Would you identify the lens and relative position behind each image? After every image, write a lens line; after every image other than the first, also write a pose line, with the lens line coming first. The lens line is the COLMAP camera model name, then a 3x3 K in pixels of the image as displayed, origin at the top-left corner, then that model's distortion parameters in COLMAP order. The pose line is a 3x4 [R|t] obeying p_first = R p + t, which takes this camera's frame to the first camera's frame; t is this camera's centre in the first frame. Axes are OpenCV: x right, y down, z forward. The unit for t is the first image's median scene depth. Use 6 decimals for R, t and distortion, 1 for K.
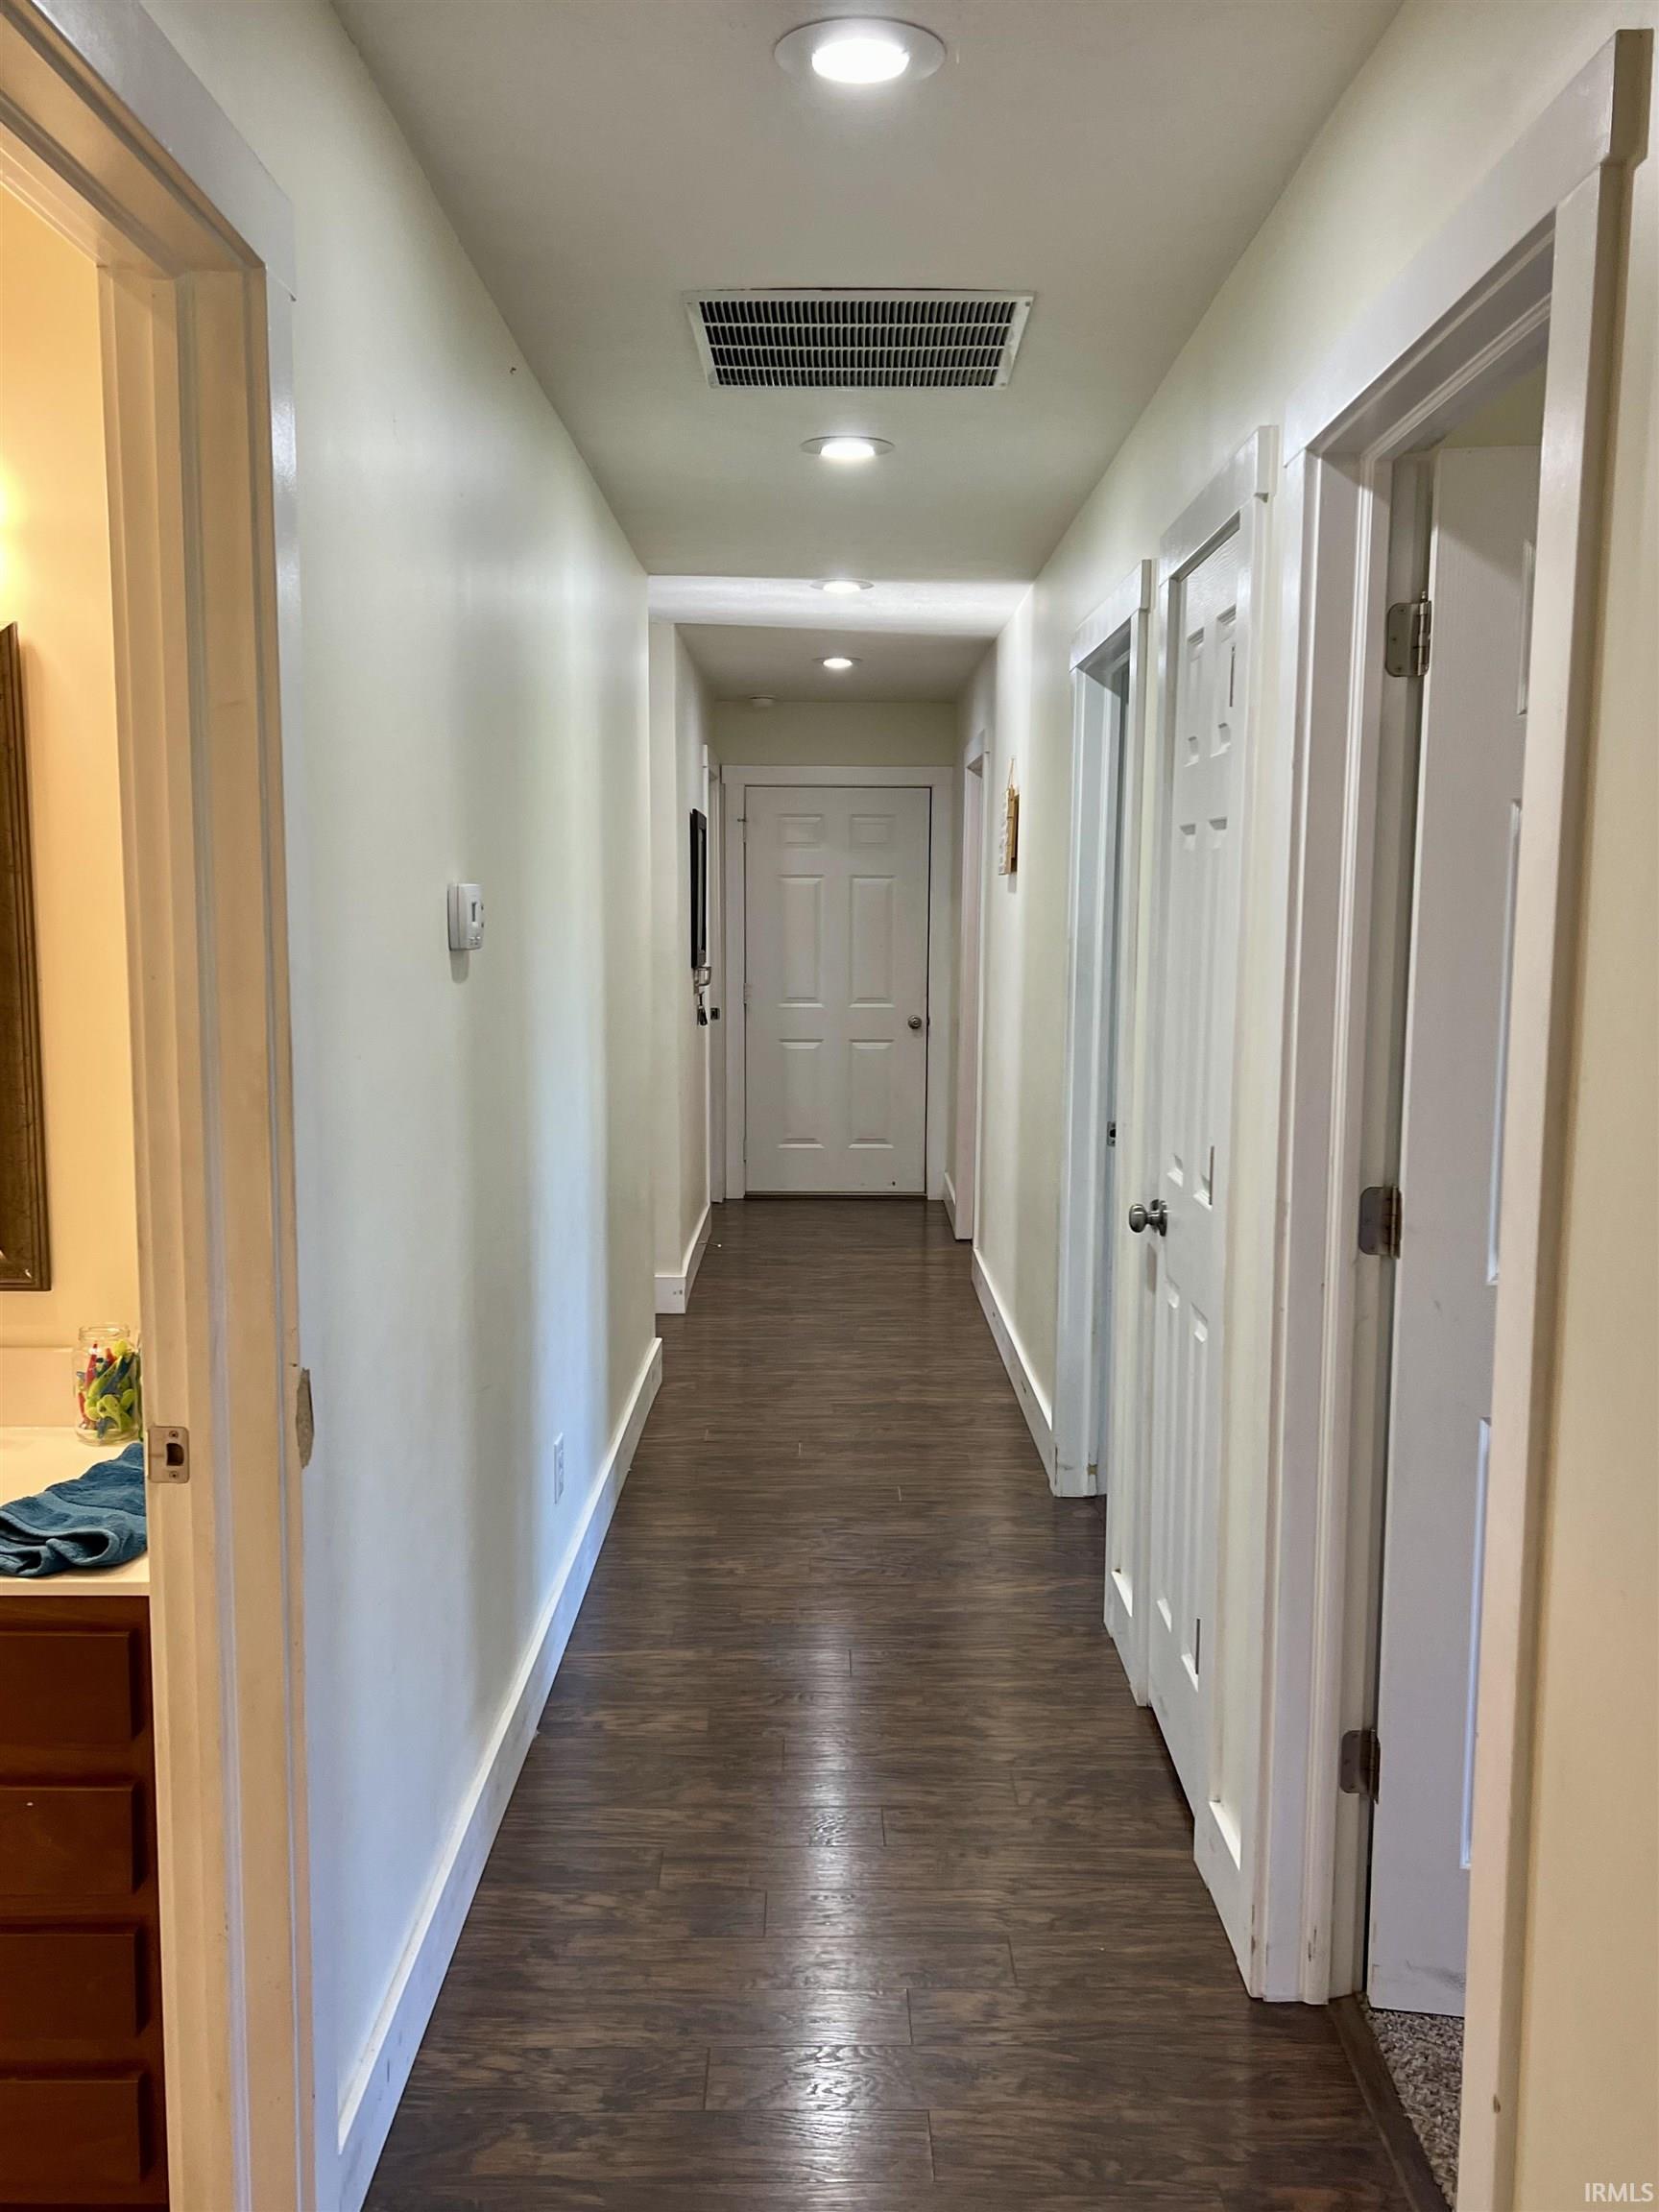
lens RADIAL K [[1873.0, 0, 828.9], [0, 1873.0, 1109.7], [0, 0, 1]] dist [0.054176, -0.028426]
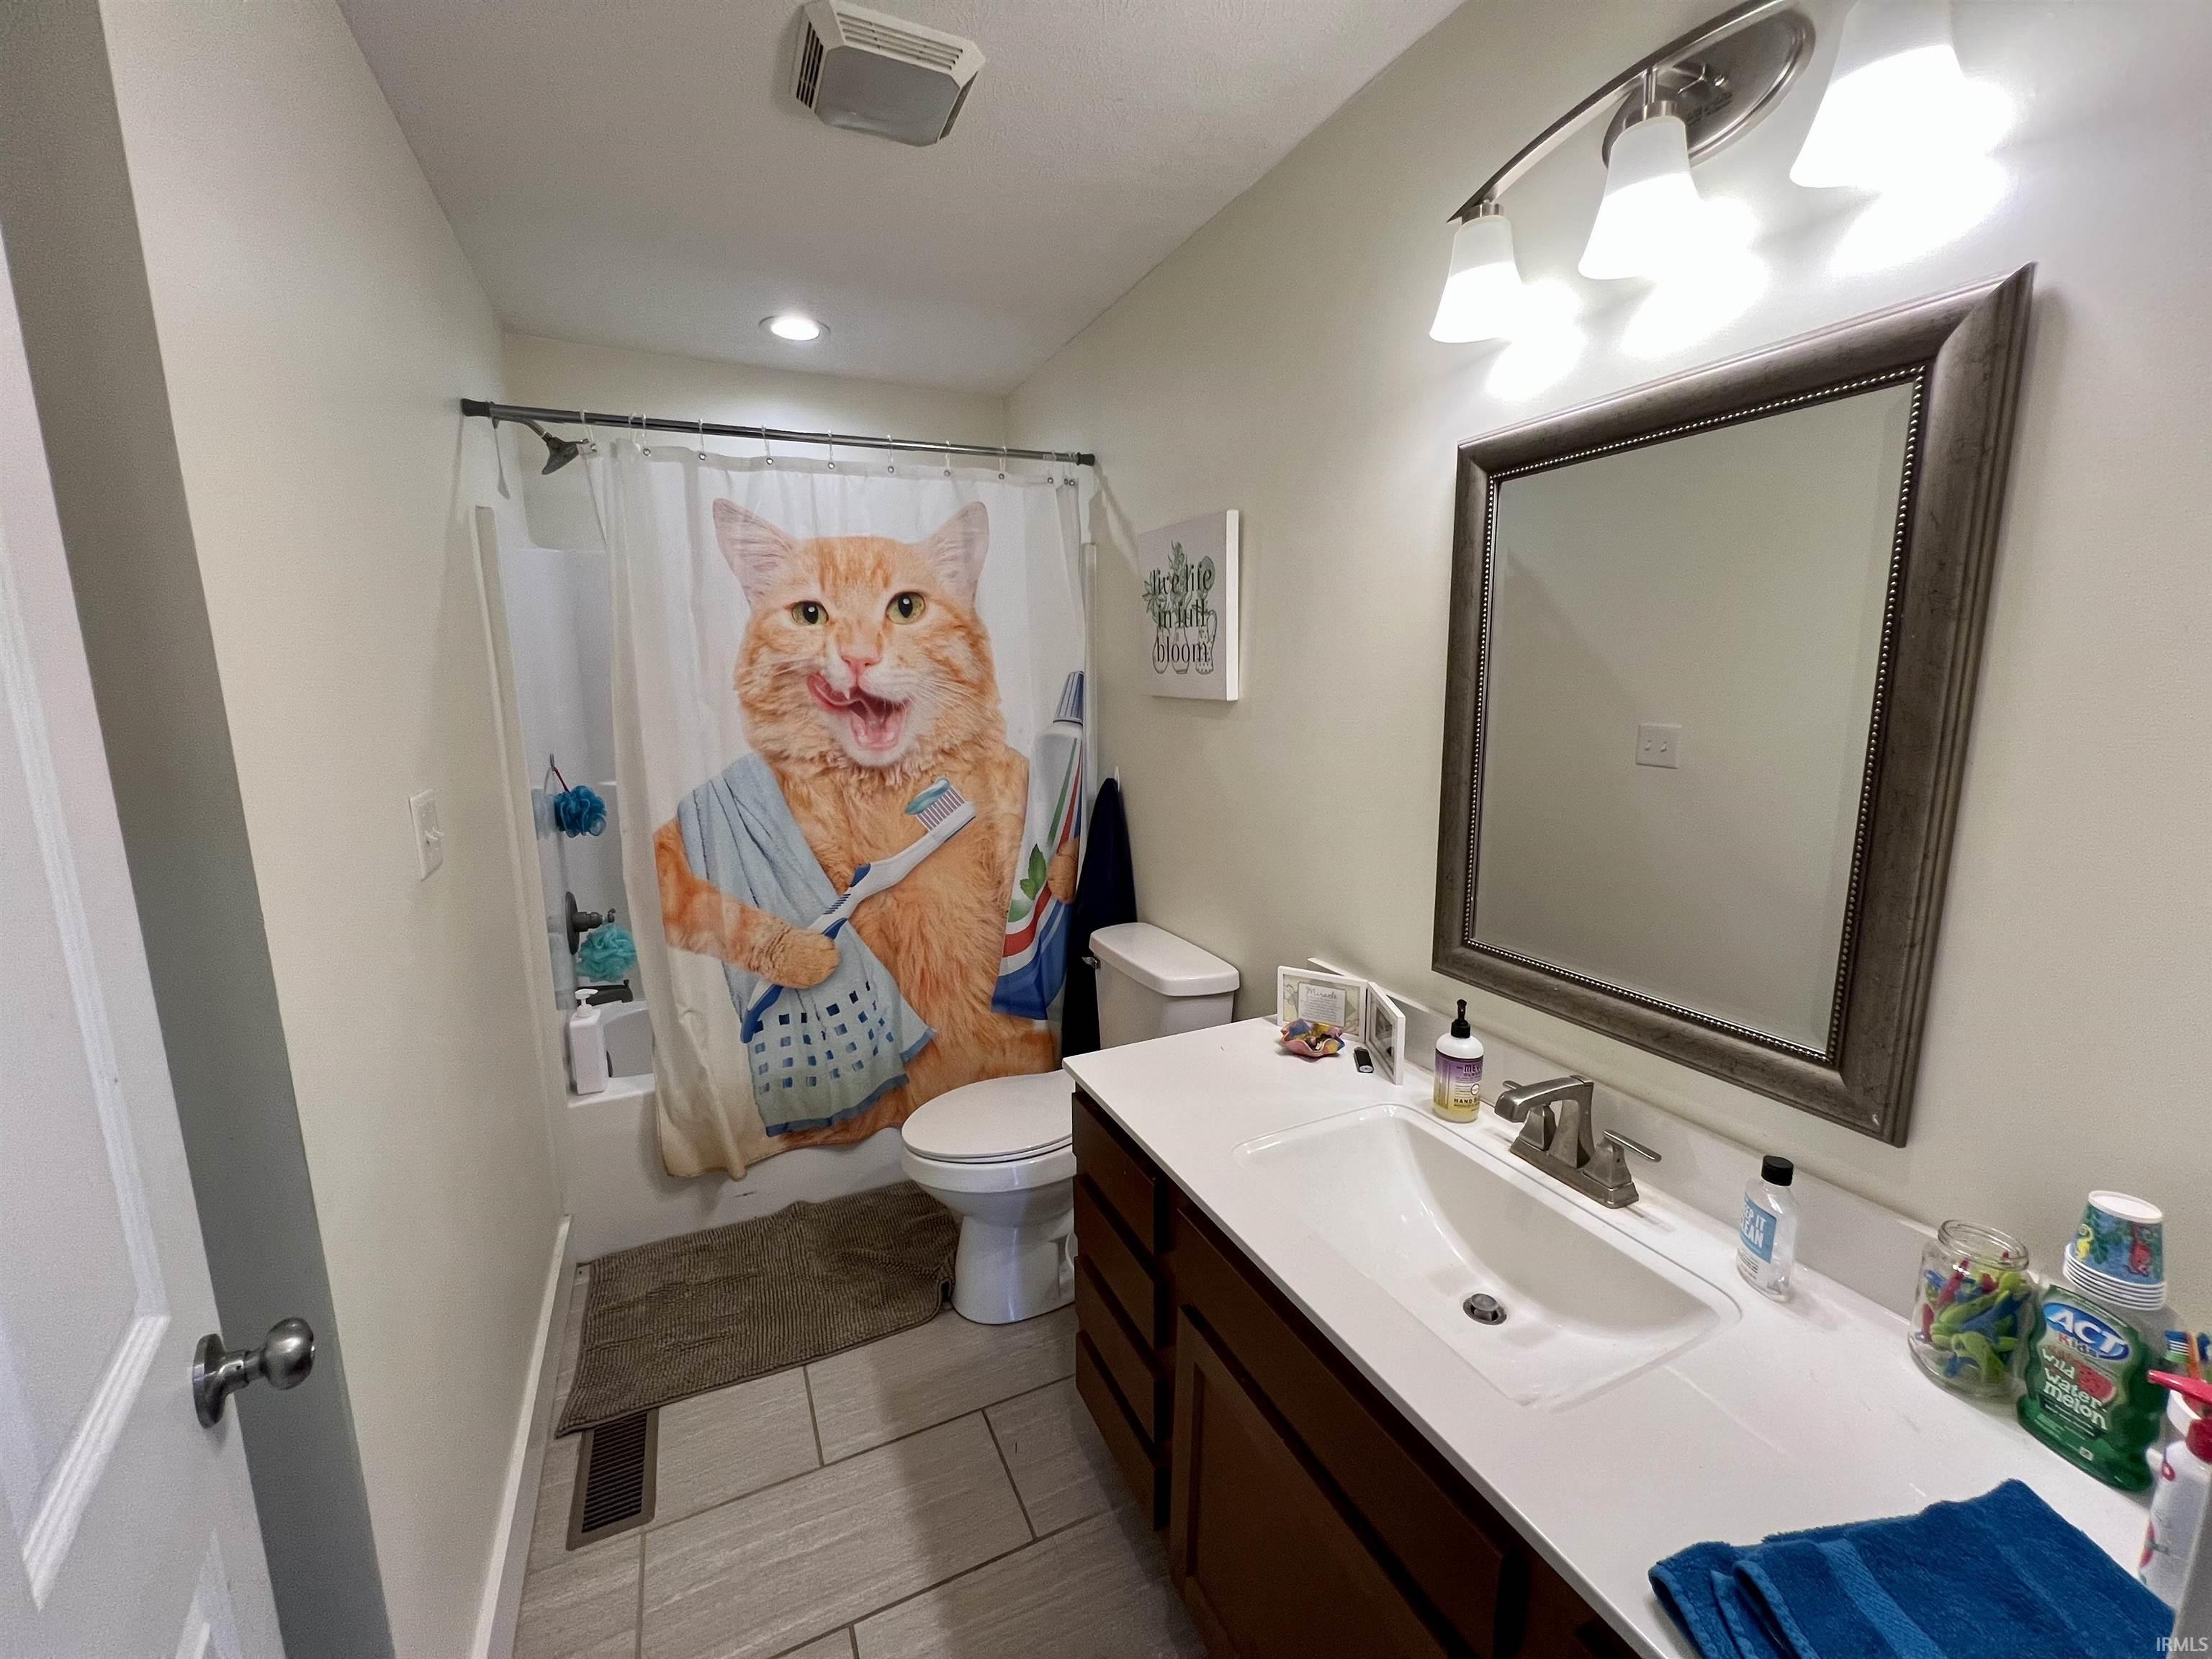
lens RADIAL K [[880.3, 0, 1101.8], [0, 880.3, 827.6], [0, 0, 1]] dist [-0.002617, 0.001185]
pose [[0.402287, 0.142582, -0.904342, -0.235081], [-0.087405, 0.989268, 0.117090, -0.056071], [0.911332, 0.031940, 0.410432, 0.538718]]
